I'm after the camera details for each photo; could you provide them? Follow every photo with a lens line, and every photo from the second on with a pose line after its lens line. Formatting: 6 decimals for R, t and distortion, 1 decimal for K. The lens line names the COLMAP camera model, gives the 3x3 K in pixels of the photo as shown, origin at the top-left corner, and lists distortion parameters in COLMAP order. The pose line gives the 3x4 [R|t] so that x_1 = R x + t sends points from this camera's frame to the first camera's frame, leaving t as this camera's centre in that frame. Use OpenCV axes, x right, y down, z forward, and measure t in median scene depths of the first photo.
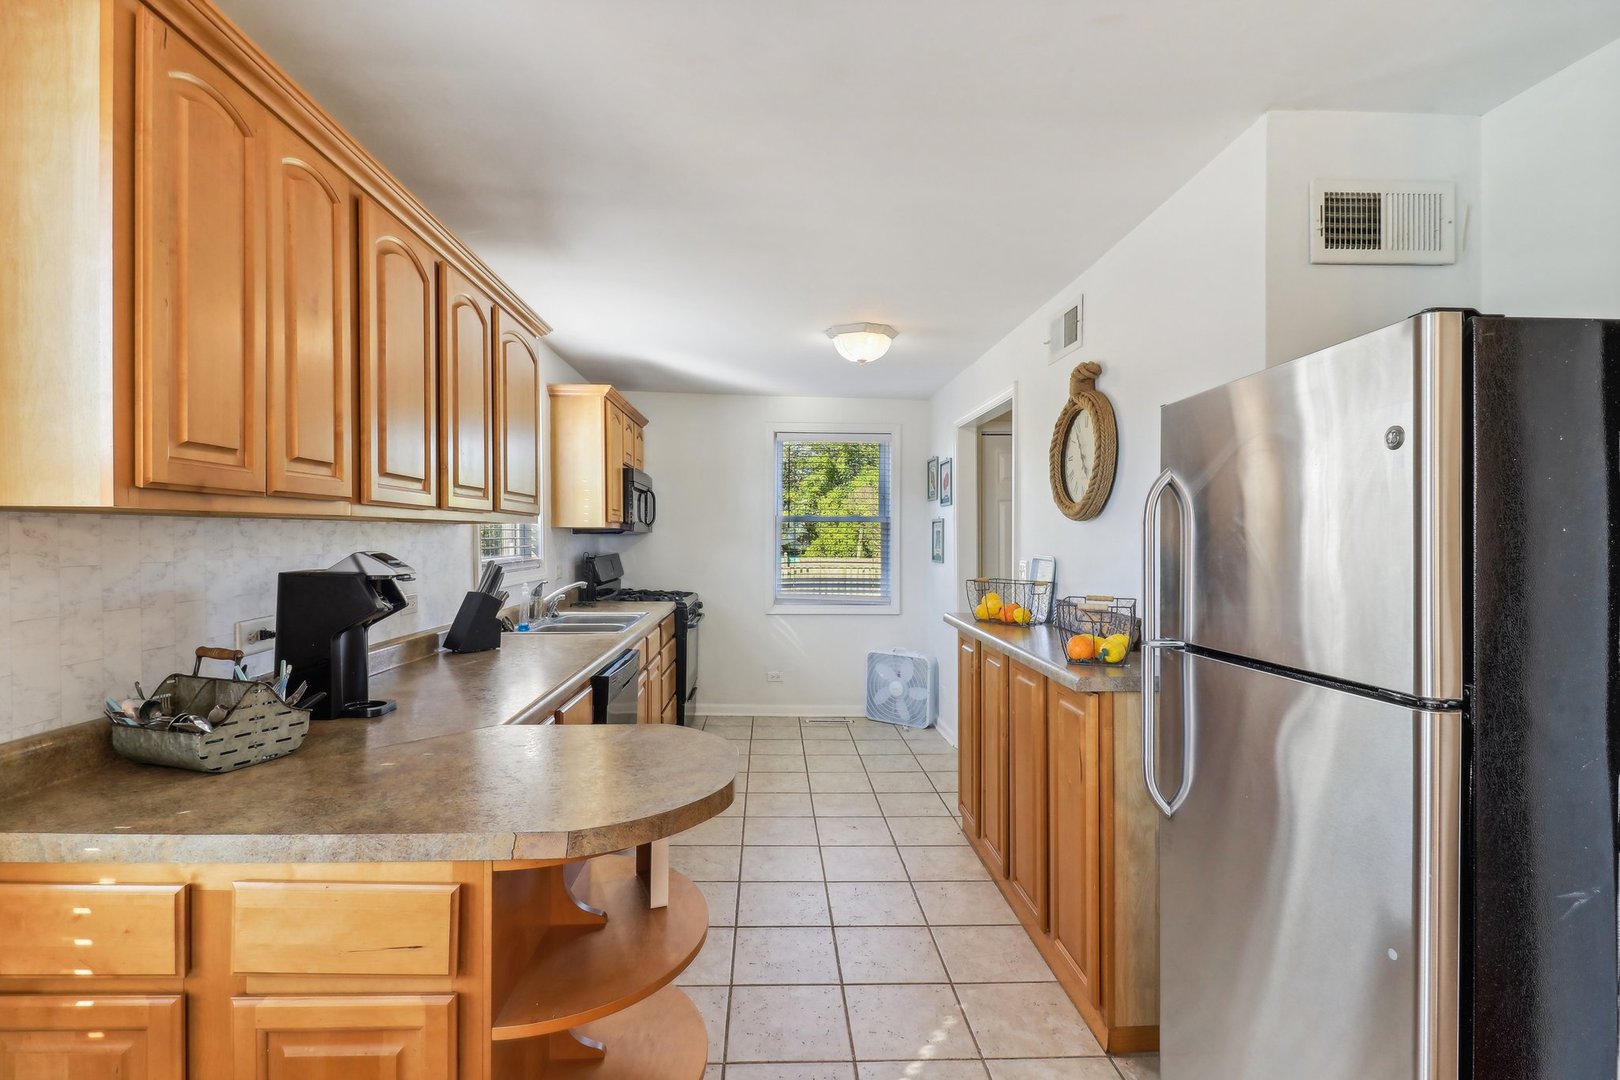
lens RADIAL K [[756.1, 0, 814.2], [0, 756.1, 529.6], [0, 0, 1]] dist [0.022721, -0.012545]
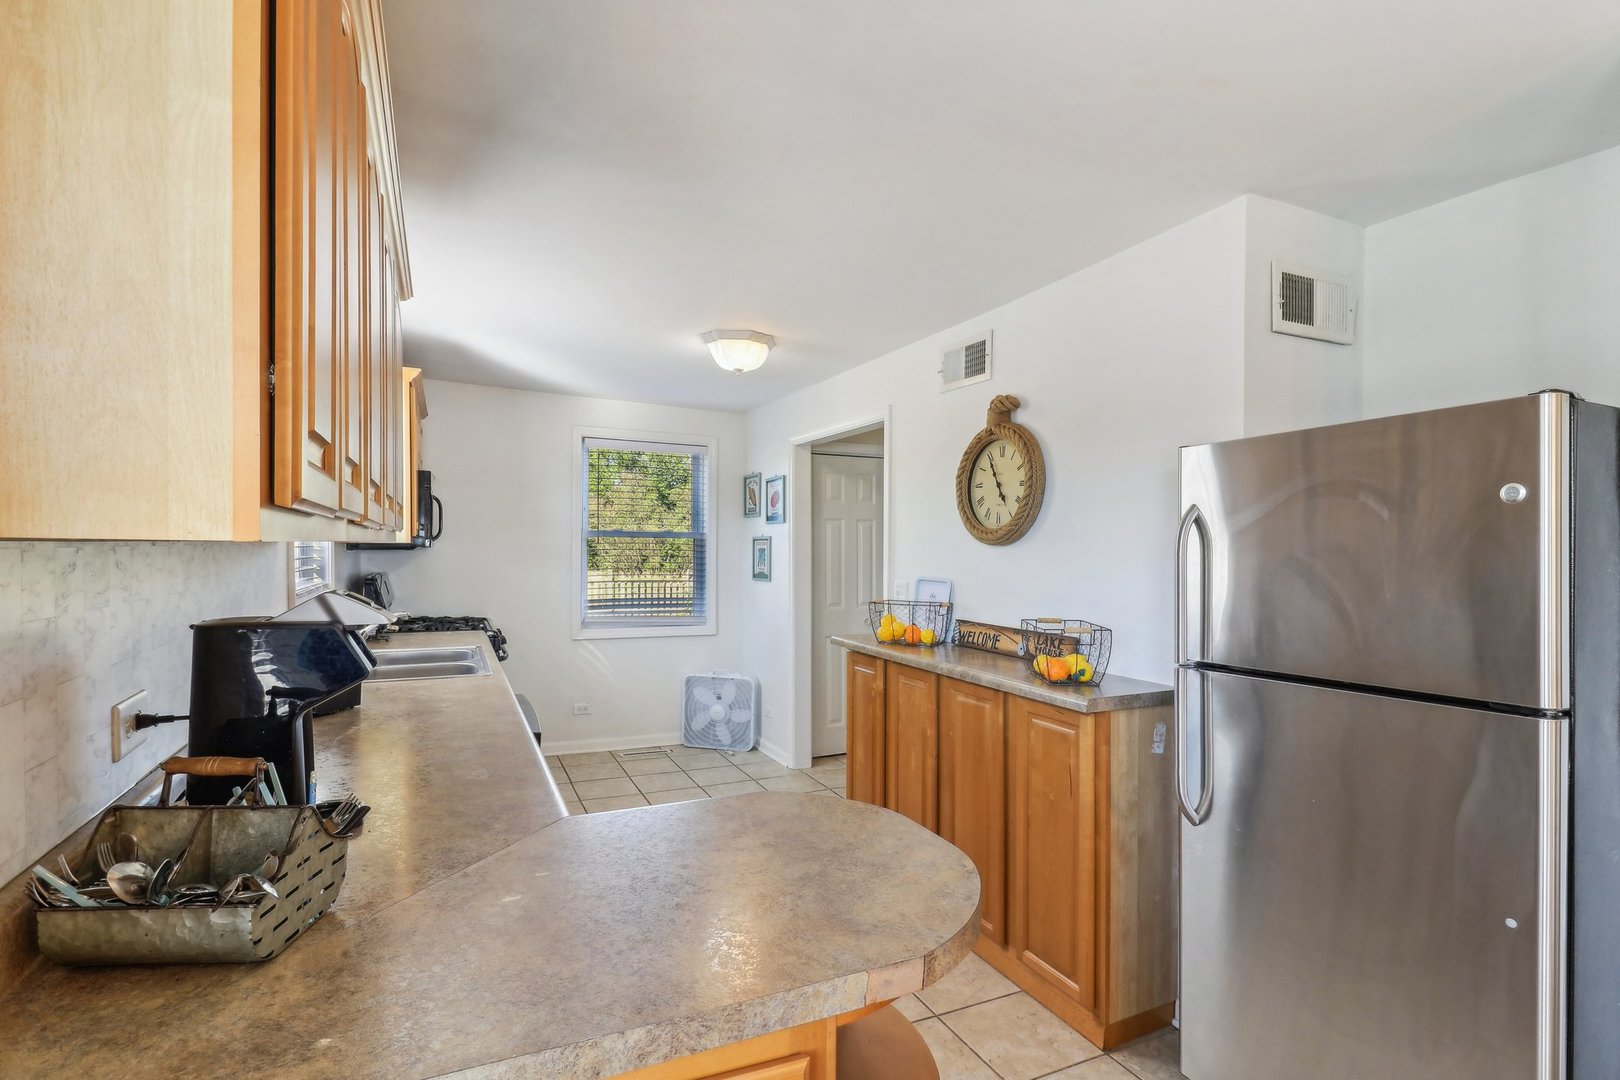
lens RADIAL K [[758.7, 0, 803.3], [0, 758.7, 543.3], [0, 0, 1]] dist [0.027012, -0.017208]
pose [[0.925611, 0.009336, 0.378360, -0.266561], [-0.010572, 0.999943, 0.001190, -0.011405], [-0.378328, -0.005102, 0.925658, 0.112153]]
